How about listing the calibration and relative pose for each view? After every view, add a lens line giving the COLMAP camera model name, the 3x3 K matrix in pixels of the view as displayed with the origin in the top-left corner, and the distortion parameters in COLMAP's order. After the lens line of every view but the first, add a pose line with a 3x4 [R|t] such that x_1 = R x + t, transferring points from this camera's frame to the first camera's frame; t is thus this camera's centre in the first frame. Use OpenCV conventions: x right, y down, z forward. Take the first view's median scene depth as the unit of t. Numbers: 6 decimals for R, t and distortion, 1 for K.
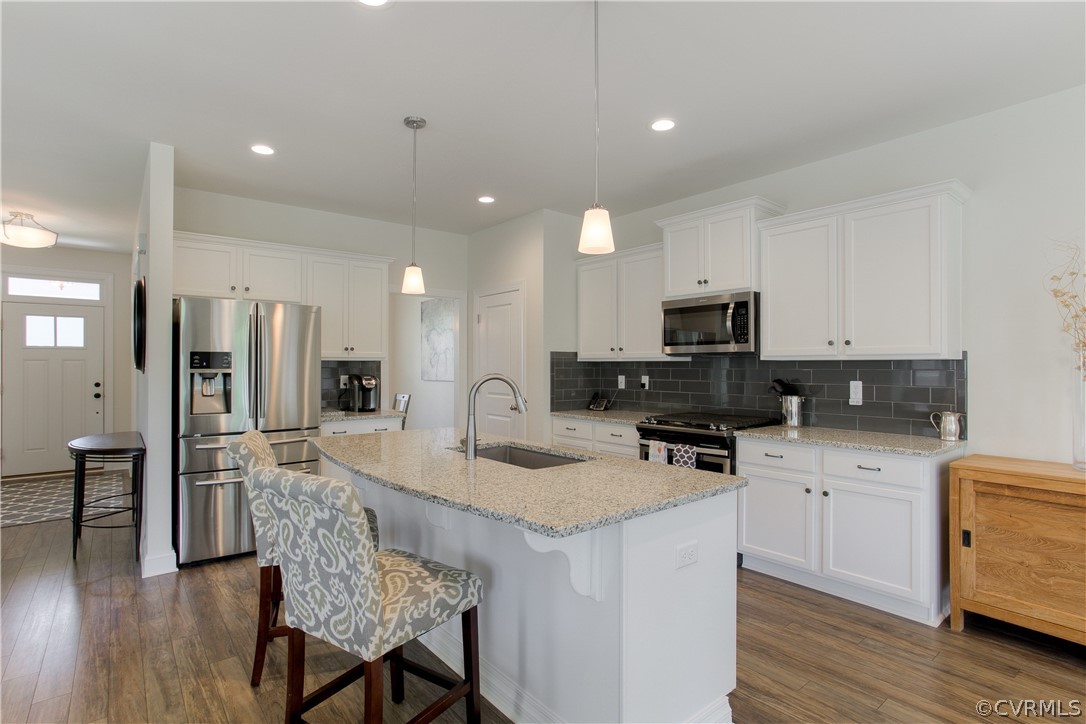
lens RADIAL K [[528.1, 0, 538.0], [0, 528.1, 365.5], [0, 0, 1]] dist [-0.048146, 0.023271]
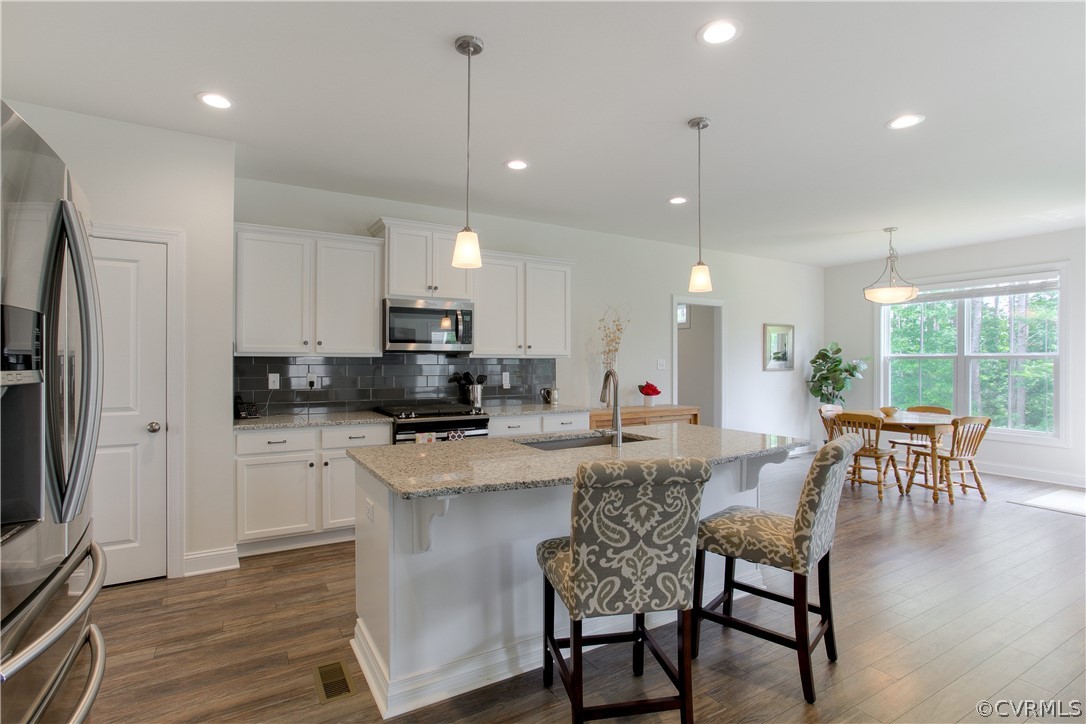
lens RADIAL K [[528.1, 0, 522.0], [0, 528.1, 361.1], [0, 0, 1]] dist [-0.048146, 0.023271]
pose [[0.155723, 0.001285, 0.987800, -0.828460], [-0.001811, 0.999998, -0.001015, -0.000252], [-0.987799, -0.001630, 0.155725, 0.675538]]
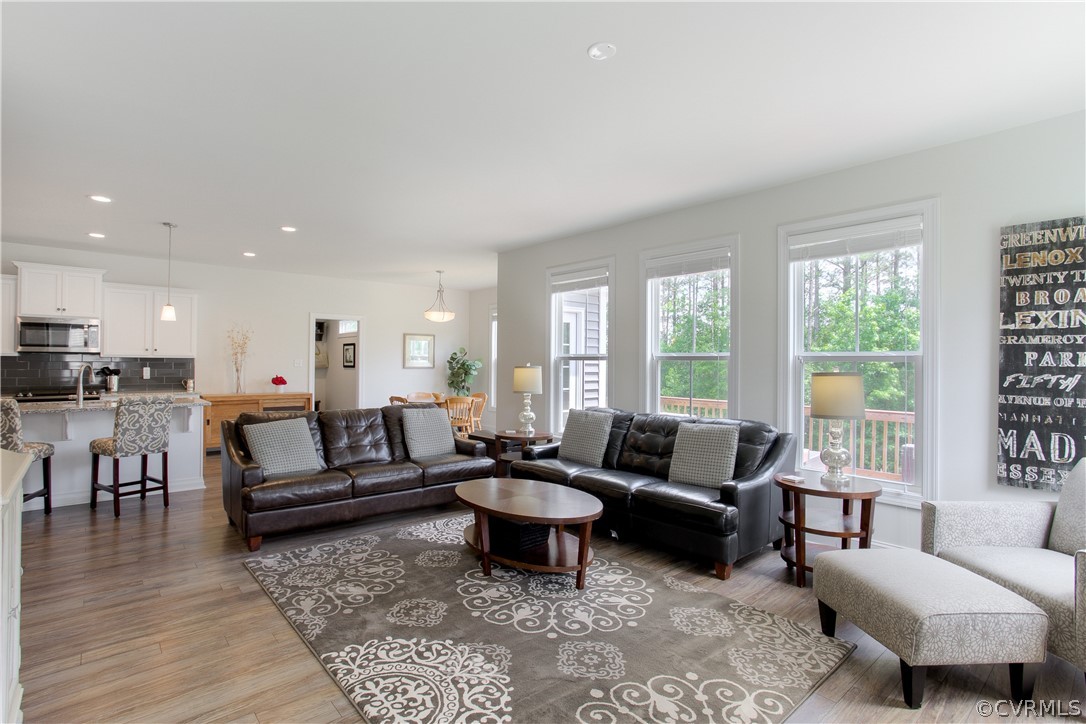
lens RADIAL K [[528.1, 0, 529.8], [0, 528.1, 360.4], [0, 0, 1]] dist [-0.048146, 0.023271]
pose [[-0.039287, 0.004618, 0.999217, -1.470968], [-0.006580, 0.999966, -0.004880, 0.001355], [-0.999206, -0.006767, -0.039255, -0.450705]]
